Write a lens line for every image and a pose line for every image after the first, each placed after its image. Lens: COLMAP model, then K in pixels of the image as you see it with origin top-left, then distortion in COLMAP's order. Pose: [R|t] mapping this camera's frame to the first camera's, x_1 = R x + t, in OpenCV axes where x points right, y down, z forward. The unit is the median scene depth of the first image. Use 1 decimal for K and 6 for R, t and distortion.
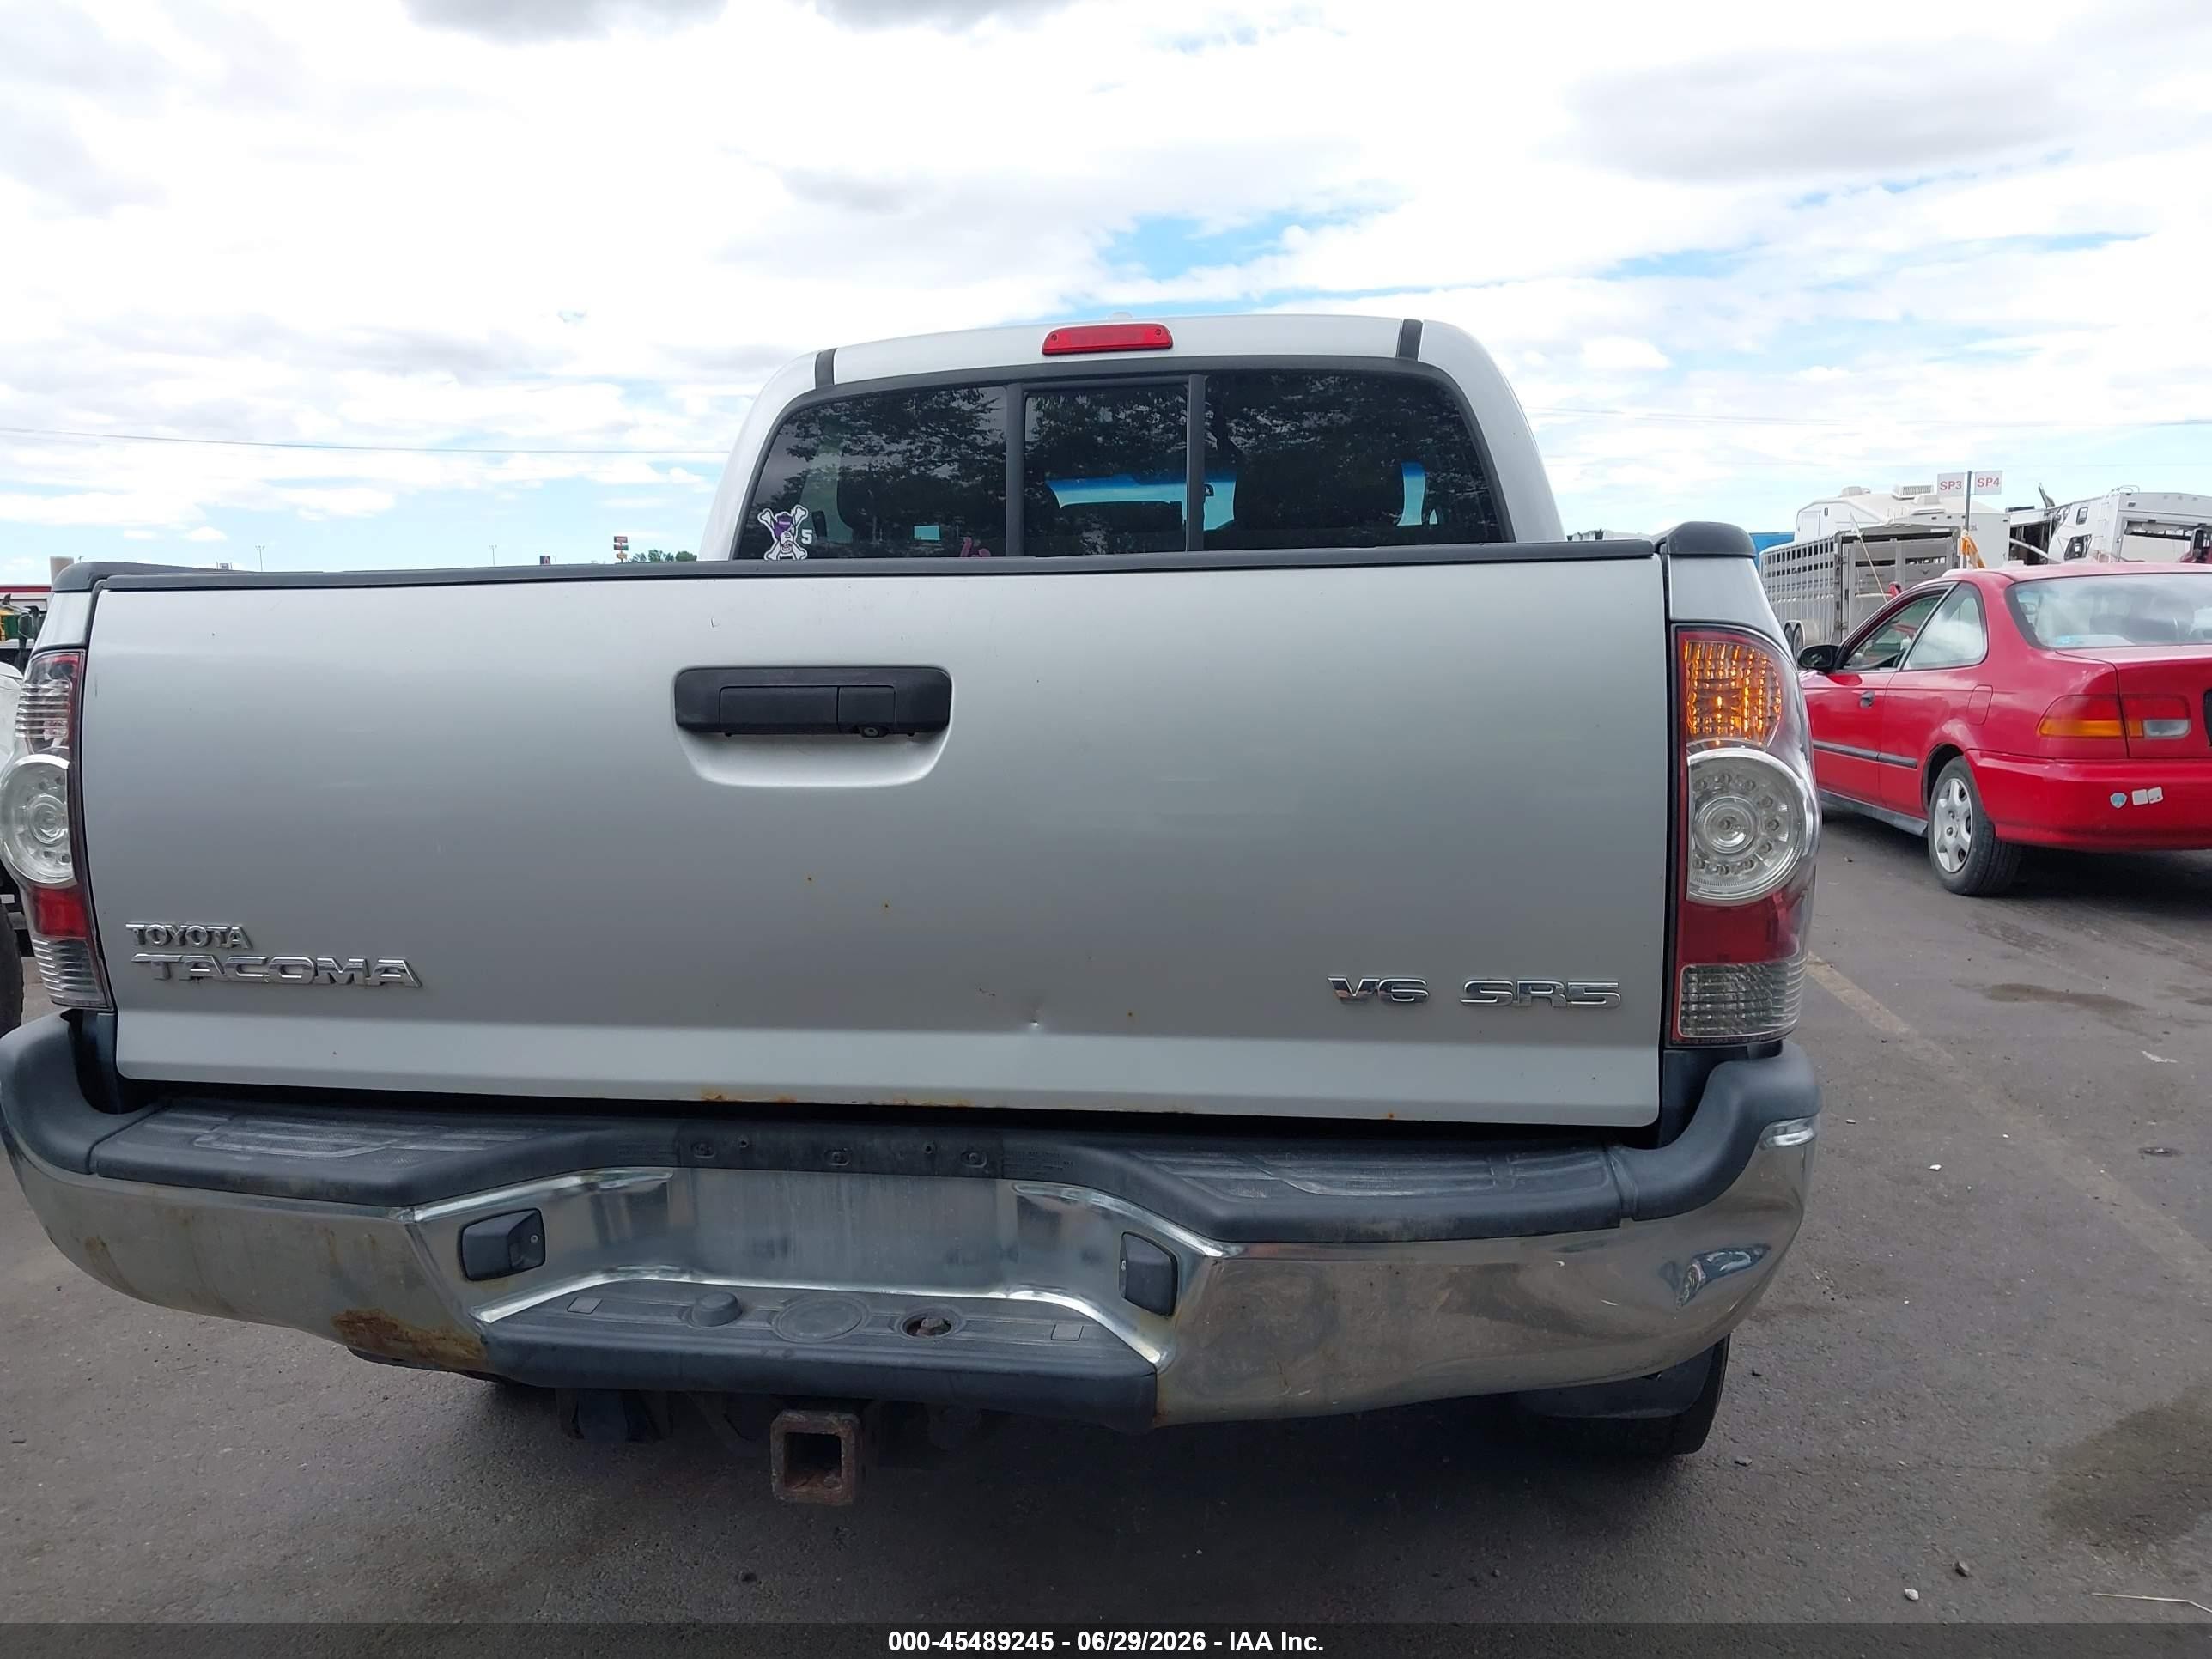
lens RADIAL K [[1731.8, 0, 1107.7], [0, 1731.8, 834.7], [0, 0, 1]] dist [0.031424, -0.038461]
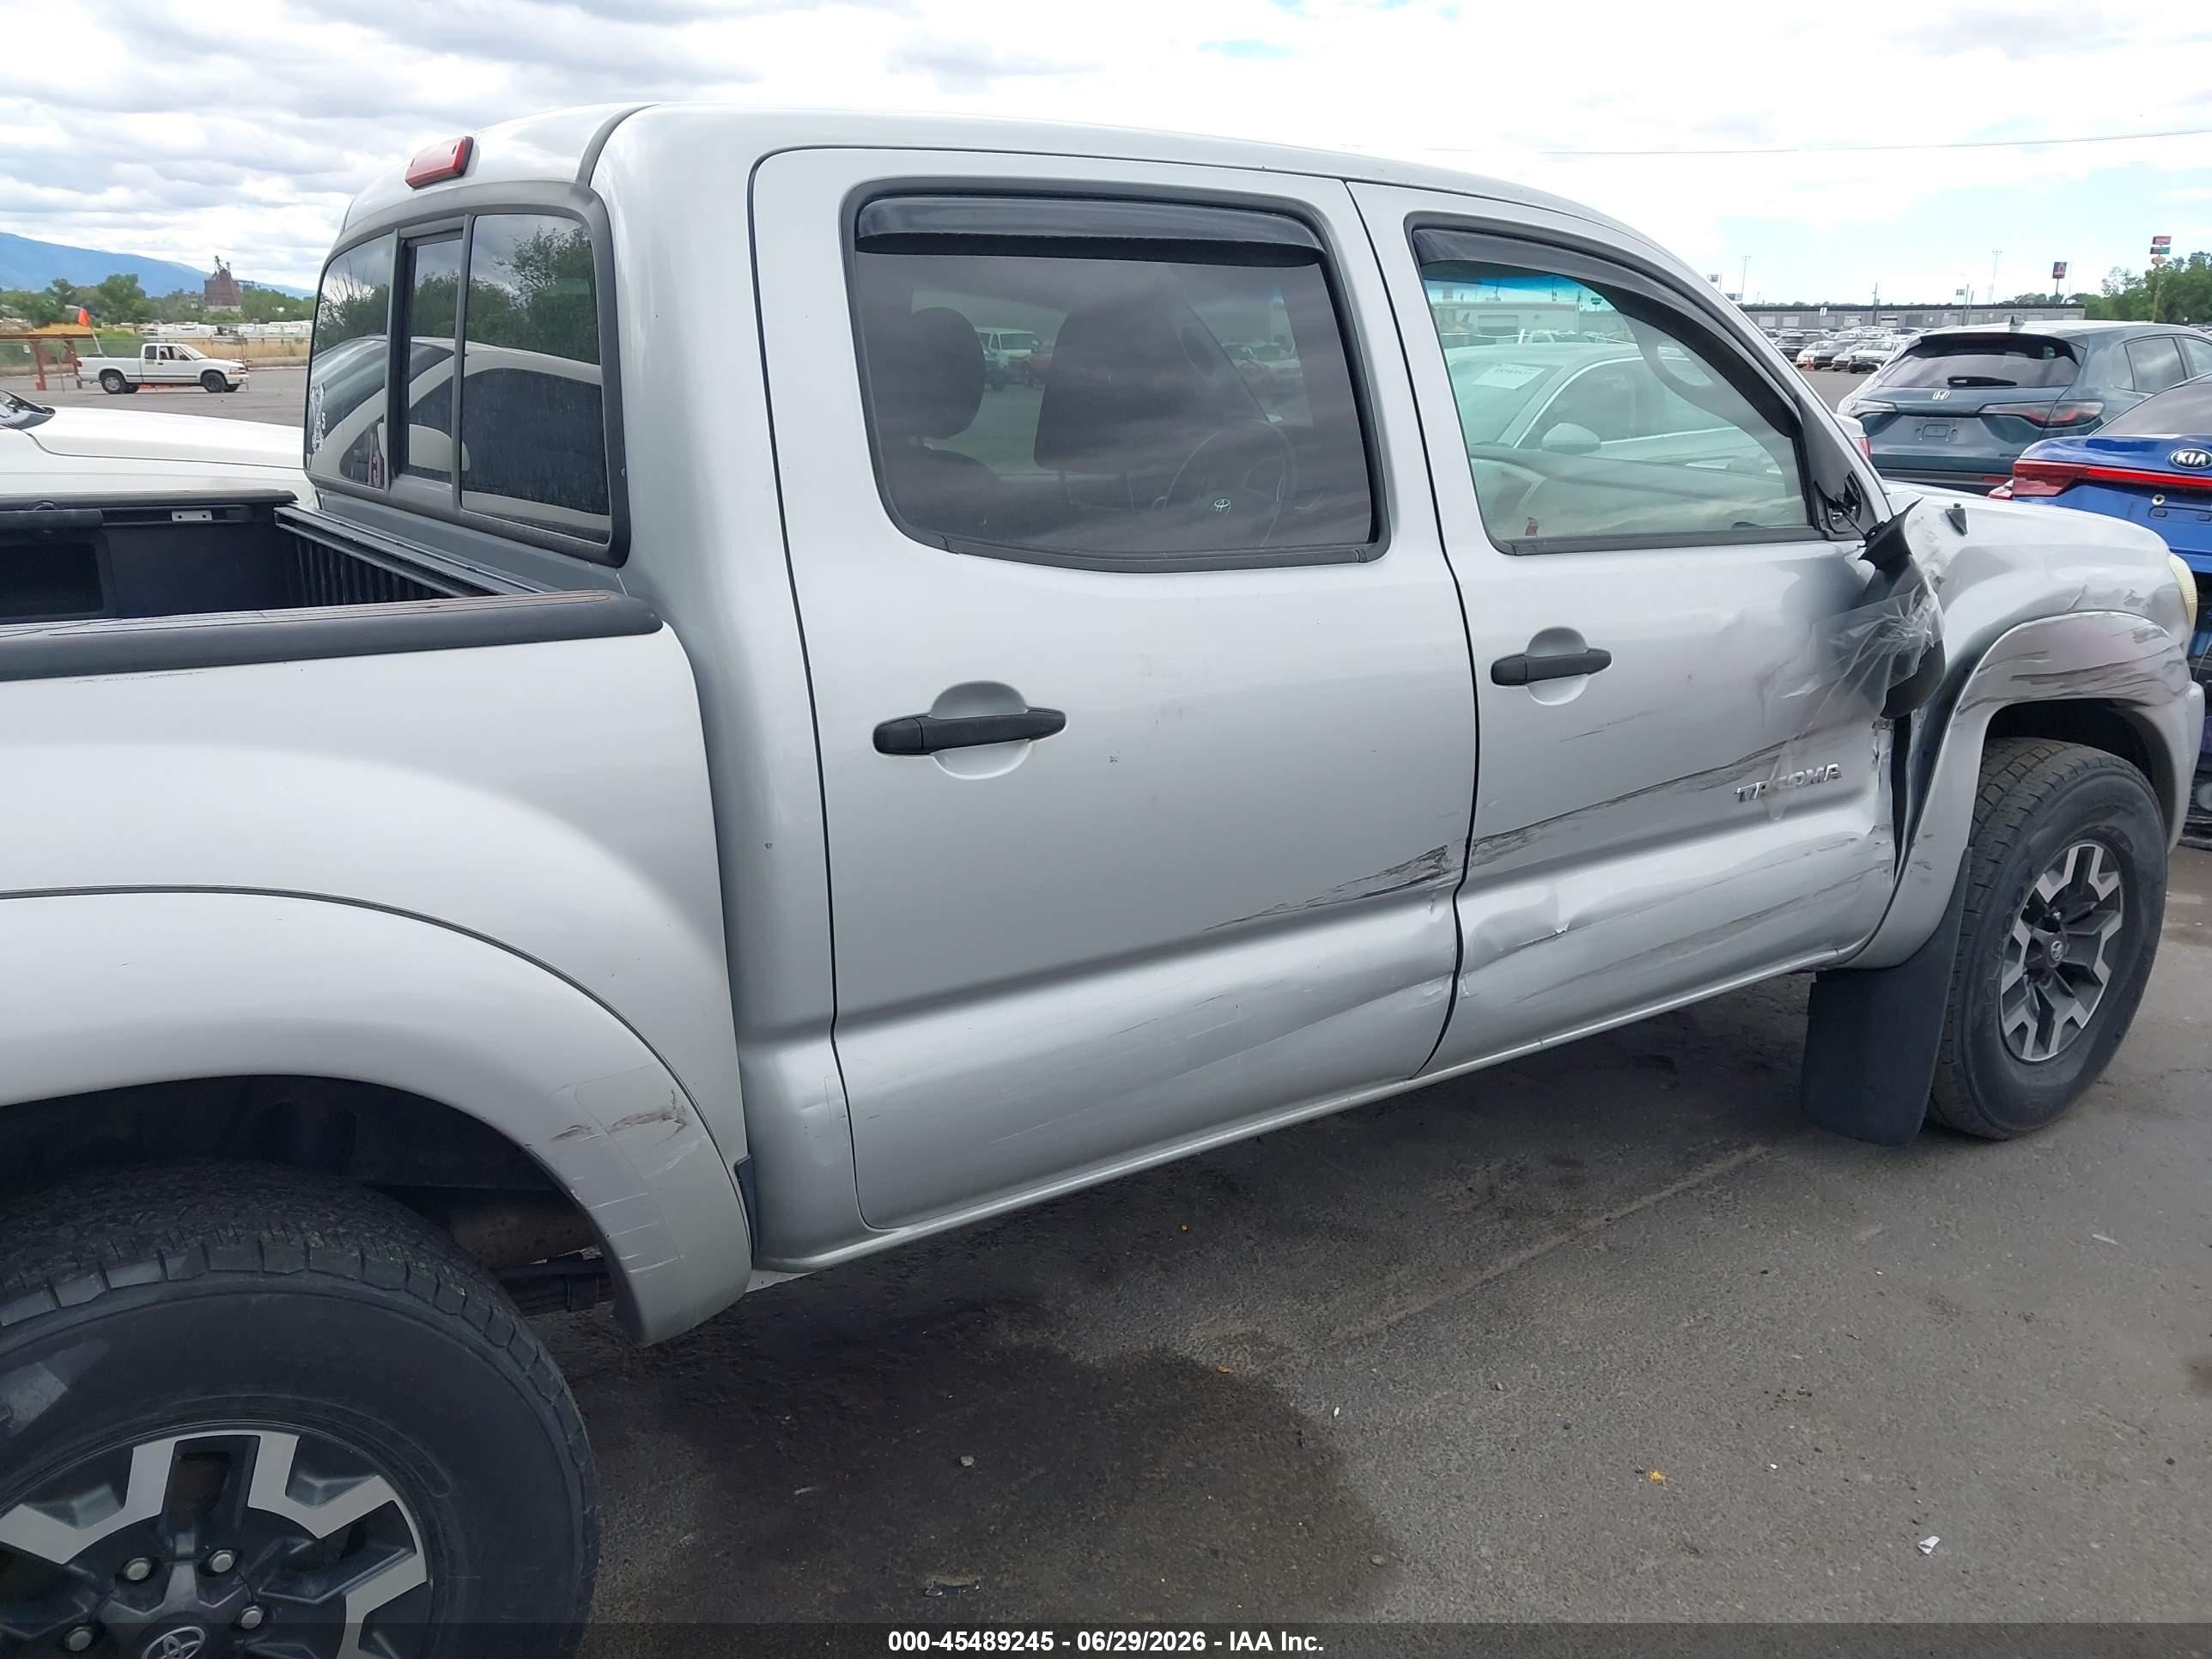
lens RADIAL K [[1731.8, 0, 1101.0], [0, 1731.8, 824.3], [0, 0, 1]] dist [0.031424, -0.038461]
pose [[0.696422, 0.207198, -0.687070, 1.390858], [-0.100262, 0.976115, 0.192737, -0.355578], [0.710594, -0.065339, 0.700562, 1.285395]]
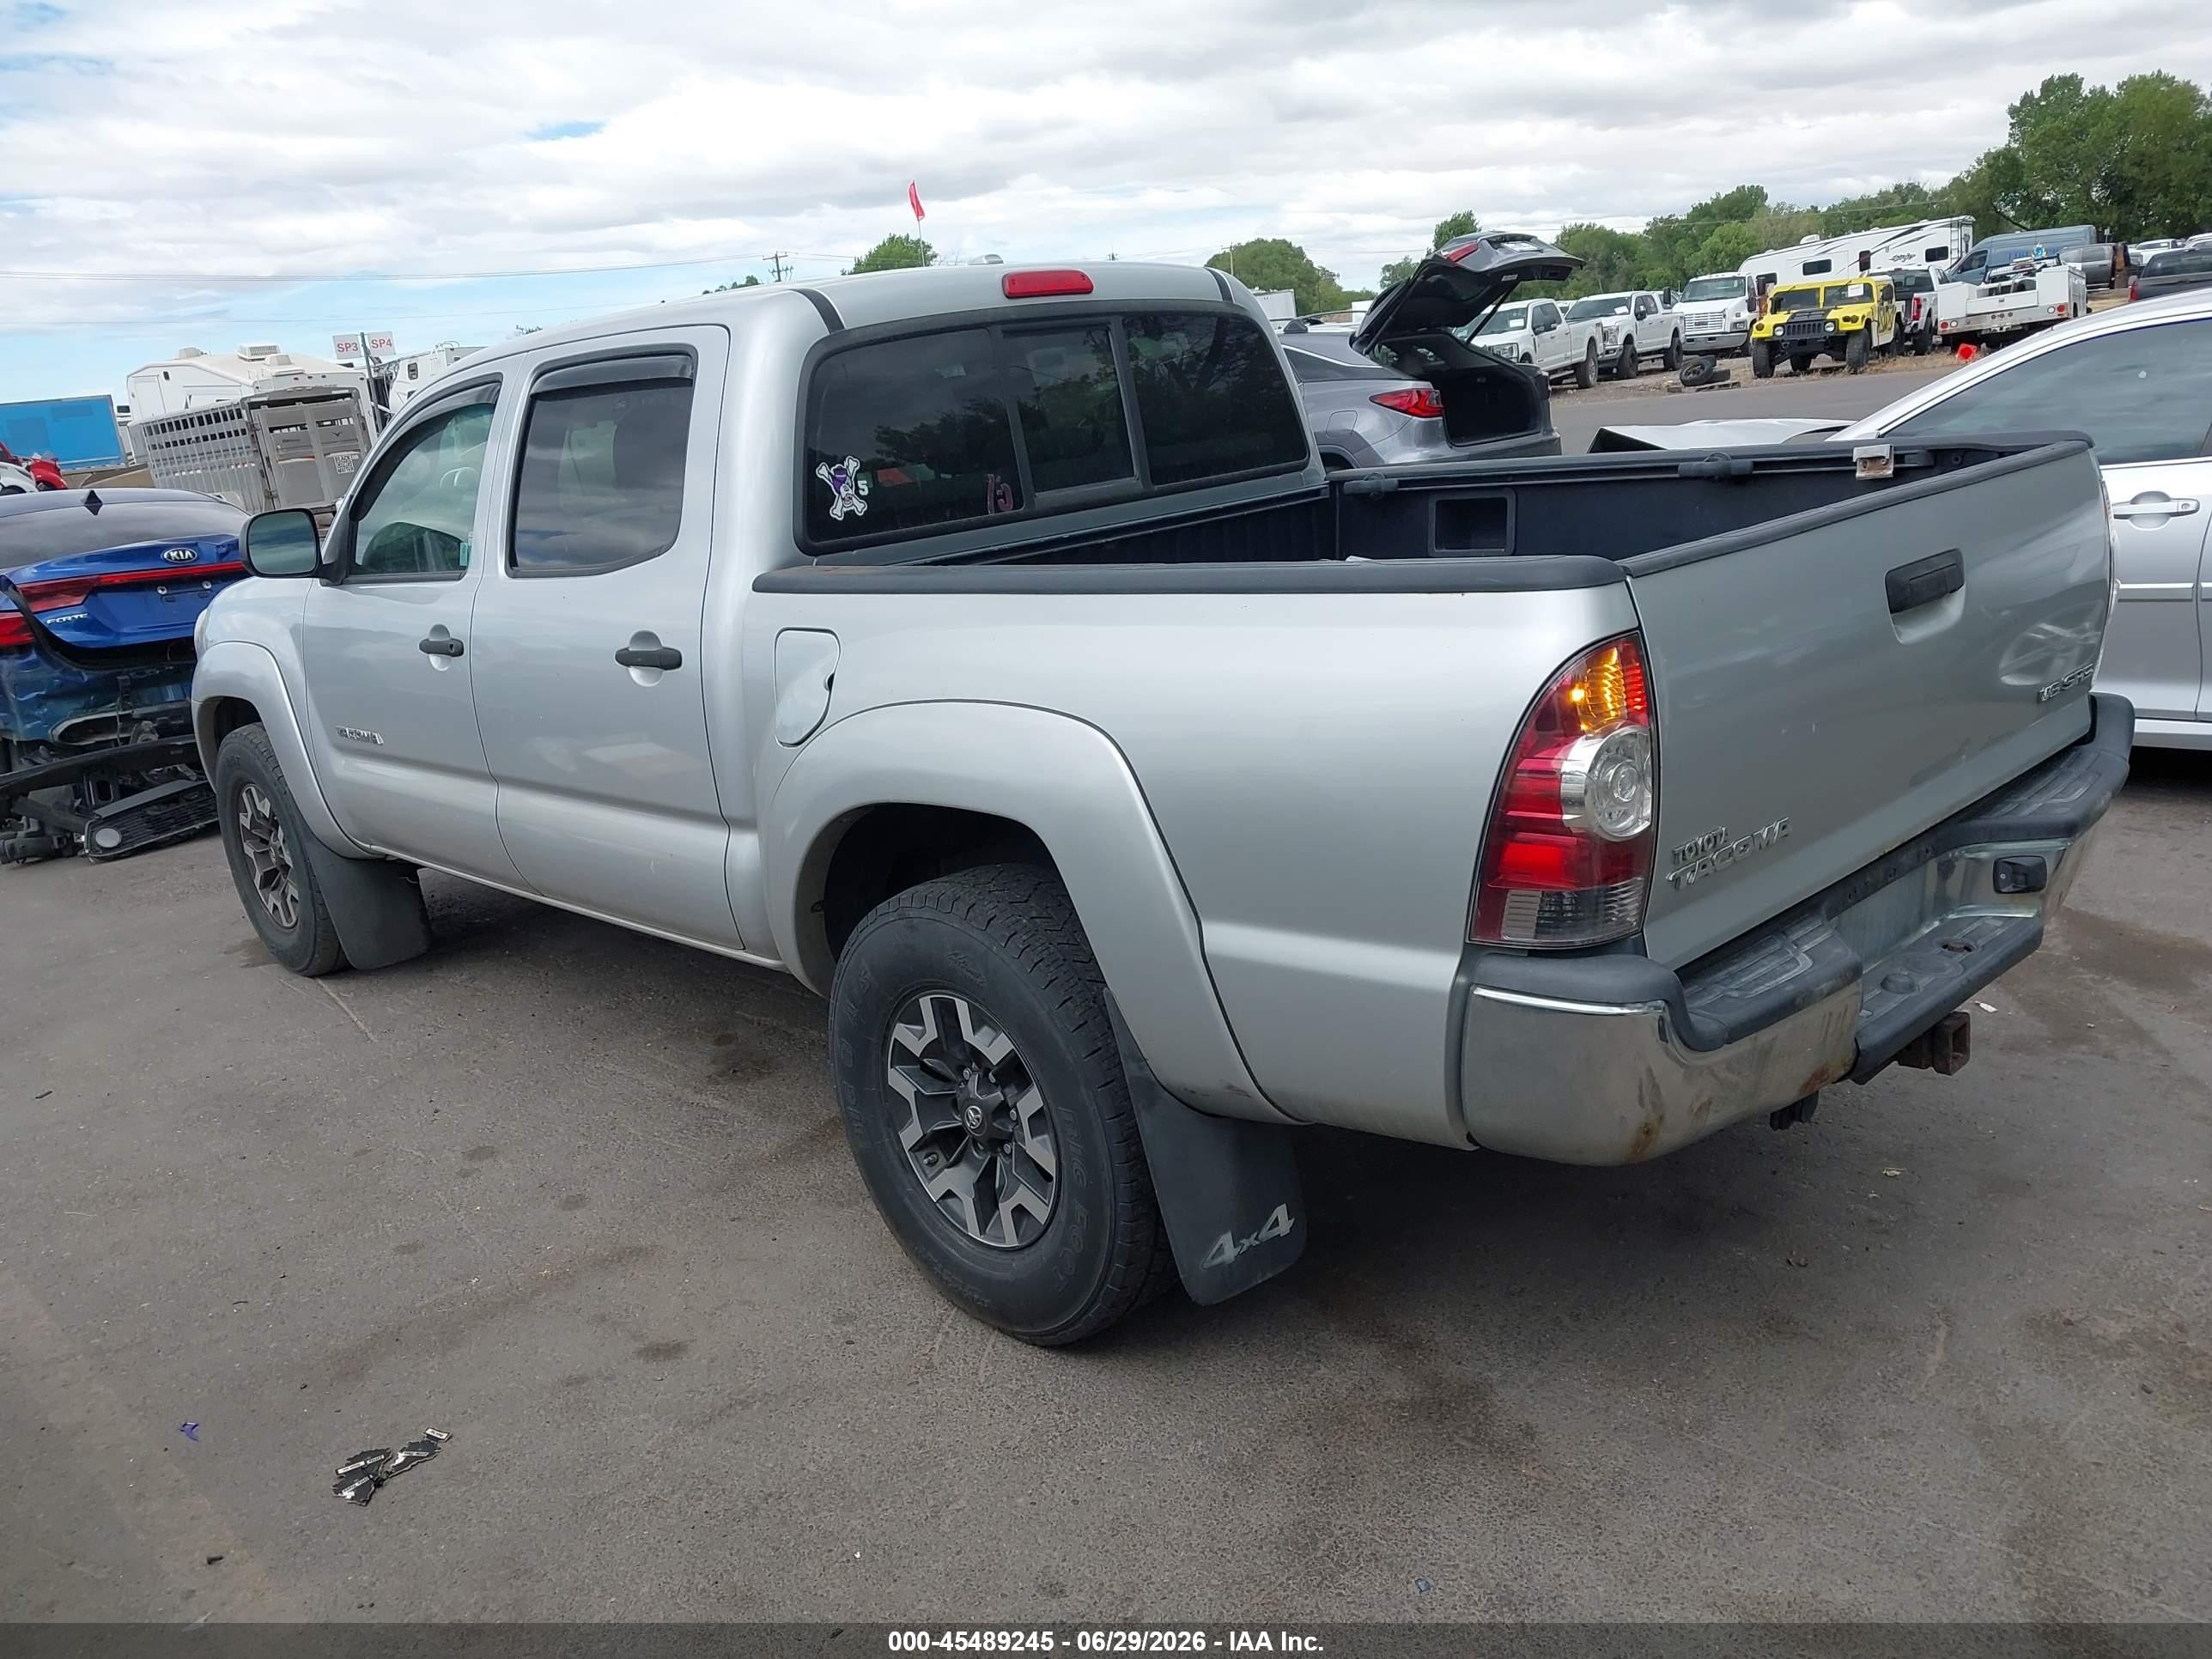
lens RADIAL K [[1731.8, 0, 1097.0], [0, 1731.8, 832.9], [0, 0, 1]] dist [0.031424, -0.038461]
pose [[0.609981, -0.241538, 0.754707, -1.717275], [0.182095, 0.969651, 0.163153, -0.229025], [-0.771210, 0.037908, 0.635451, 0.536741]]
